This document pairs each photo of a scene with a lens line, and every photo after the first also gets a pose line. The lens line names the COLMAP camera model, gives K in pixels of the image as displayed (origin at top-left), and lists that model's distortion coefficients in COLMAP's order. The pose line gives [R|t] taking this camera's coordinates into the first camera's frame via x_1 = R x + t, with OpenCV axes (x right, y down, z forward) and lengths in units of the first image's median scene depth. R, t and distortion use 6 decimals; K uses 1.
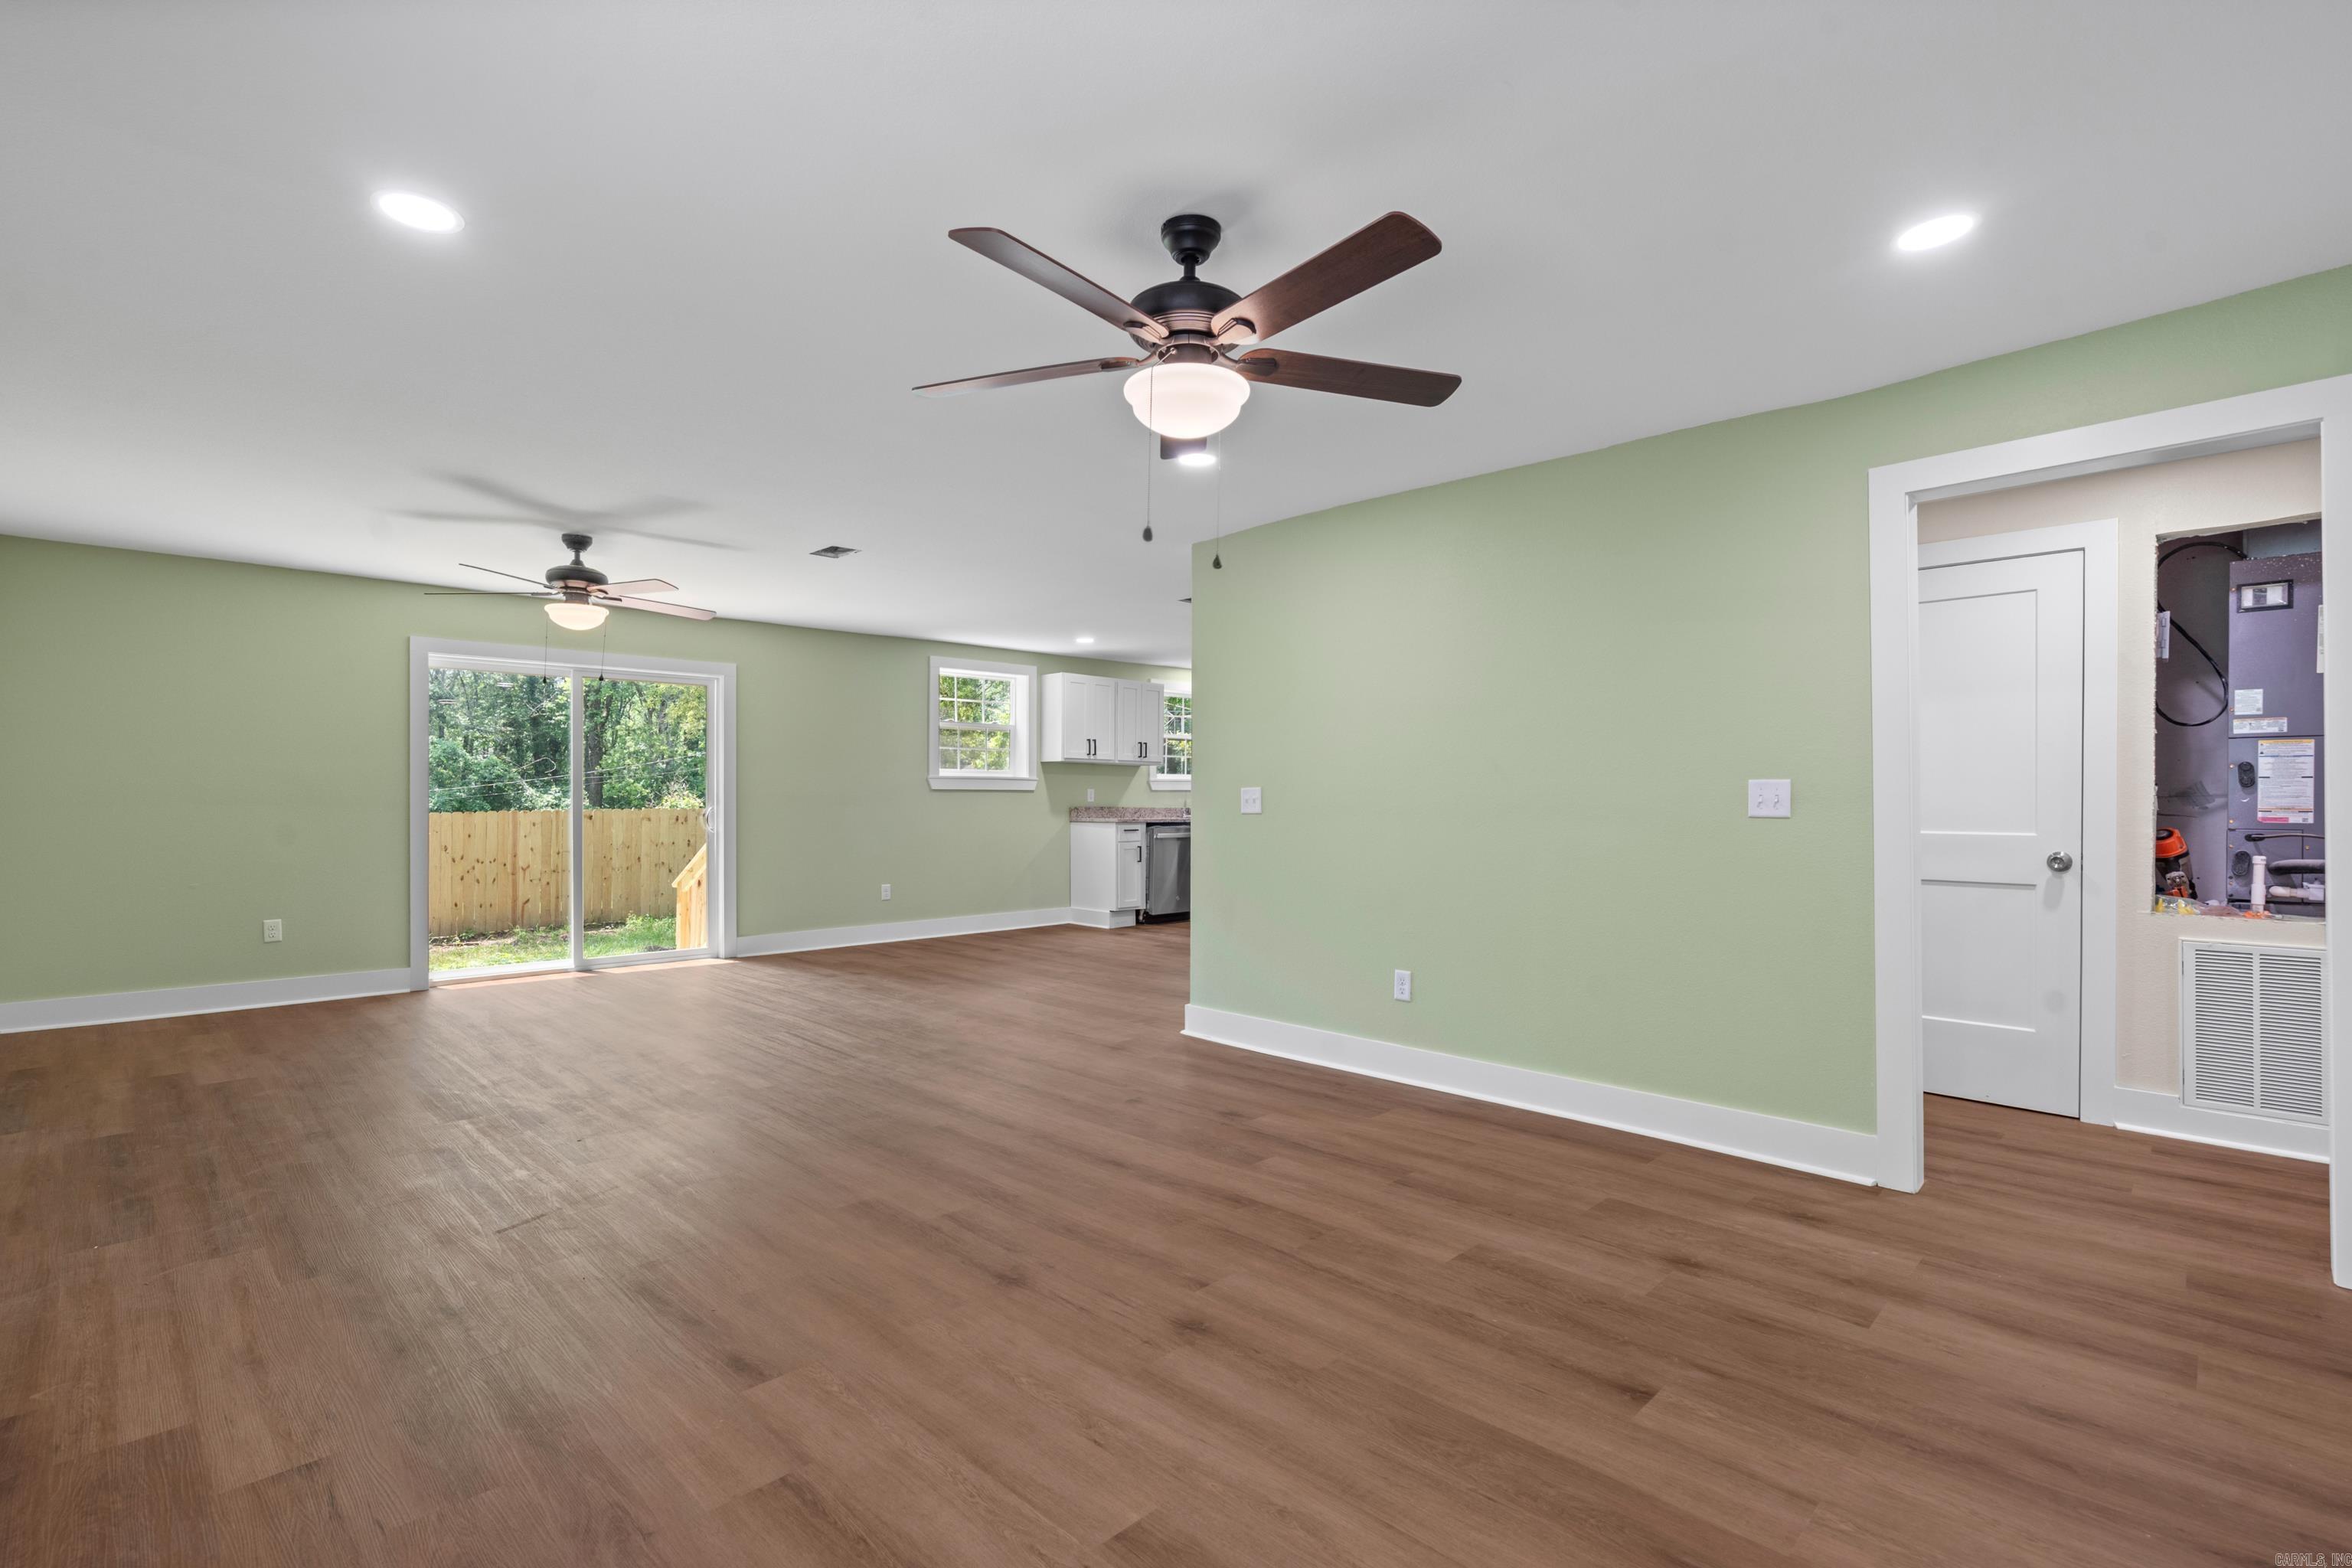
lens RADIAL K [[1083.4, 0, 1162.3], [0, 1083.4, 798.3], [0, 0, 1]] dist [-0.003009, 0.000747]
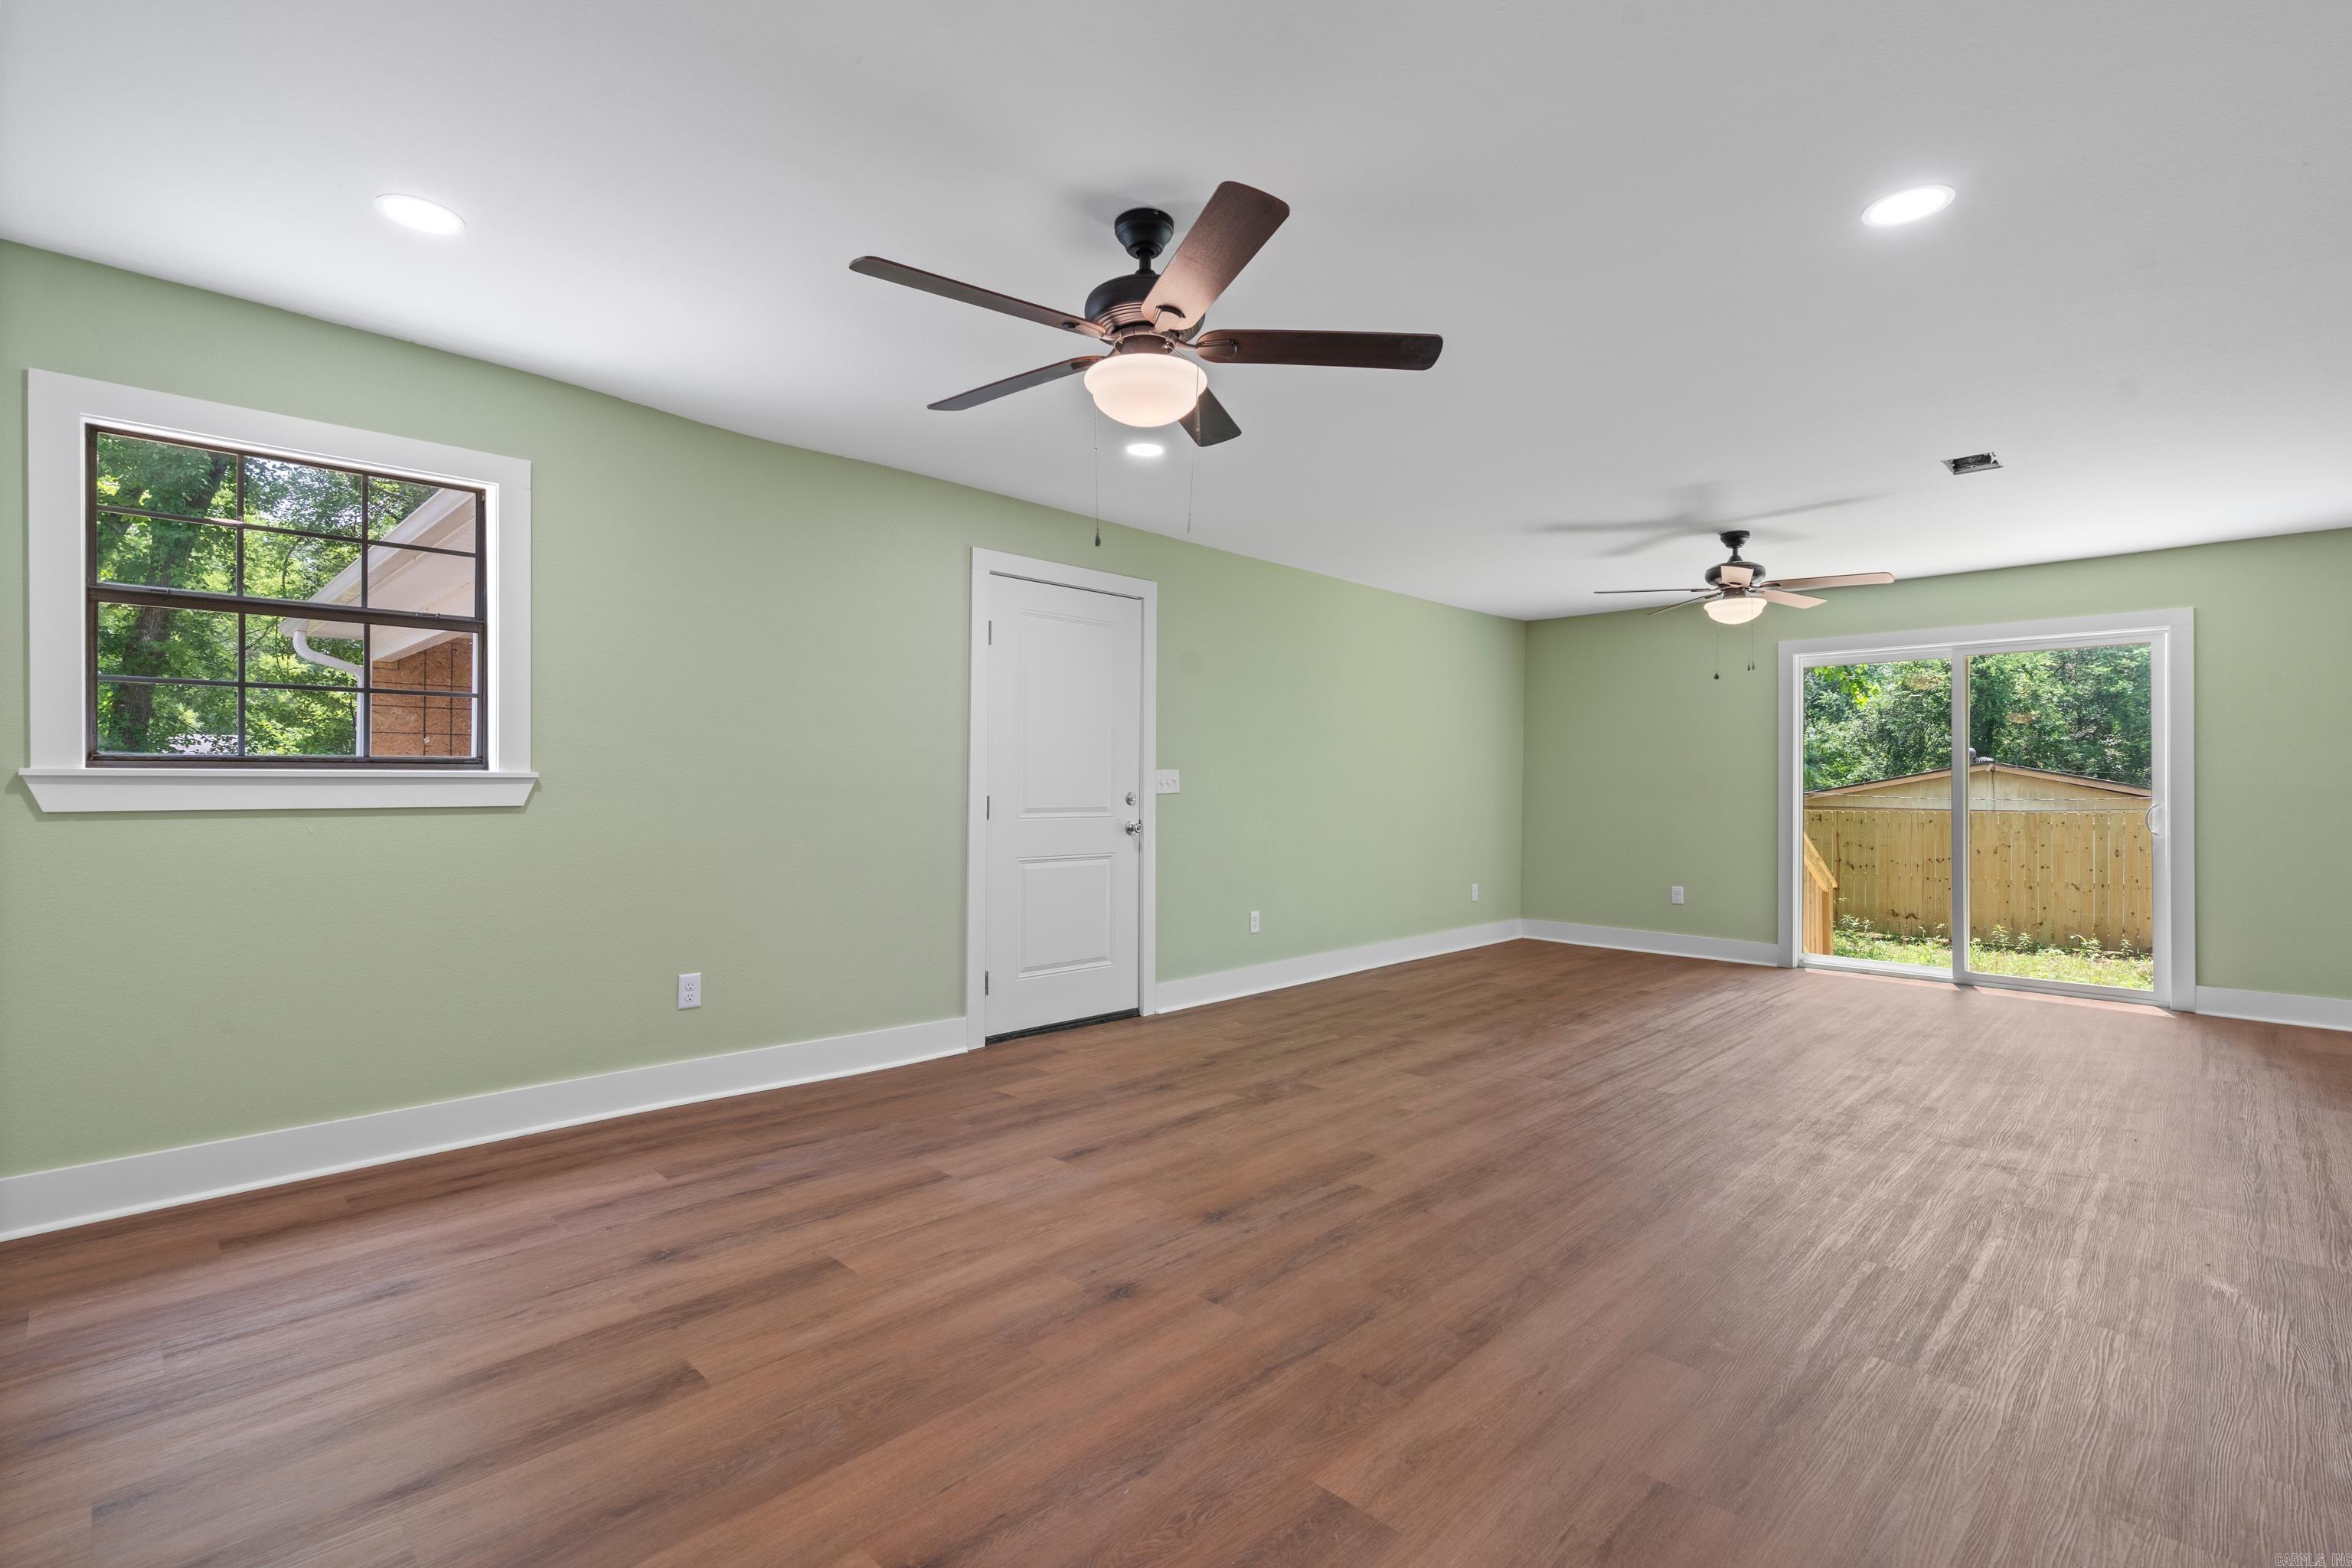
lens RADIAL K [[1083.4, 0, 1187.2], [0, 1083.4, 782.3], [0, 0, 1]] dist [-0.003009, 0.000747]
pose [[0.006012, -0.005600, -0.999966, 0.908630], [-0.008935, 0.999944, -0.005653, 0.008756], [0.999942, 0.008969, 0.005962, 0.904522]]
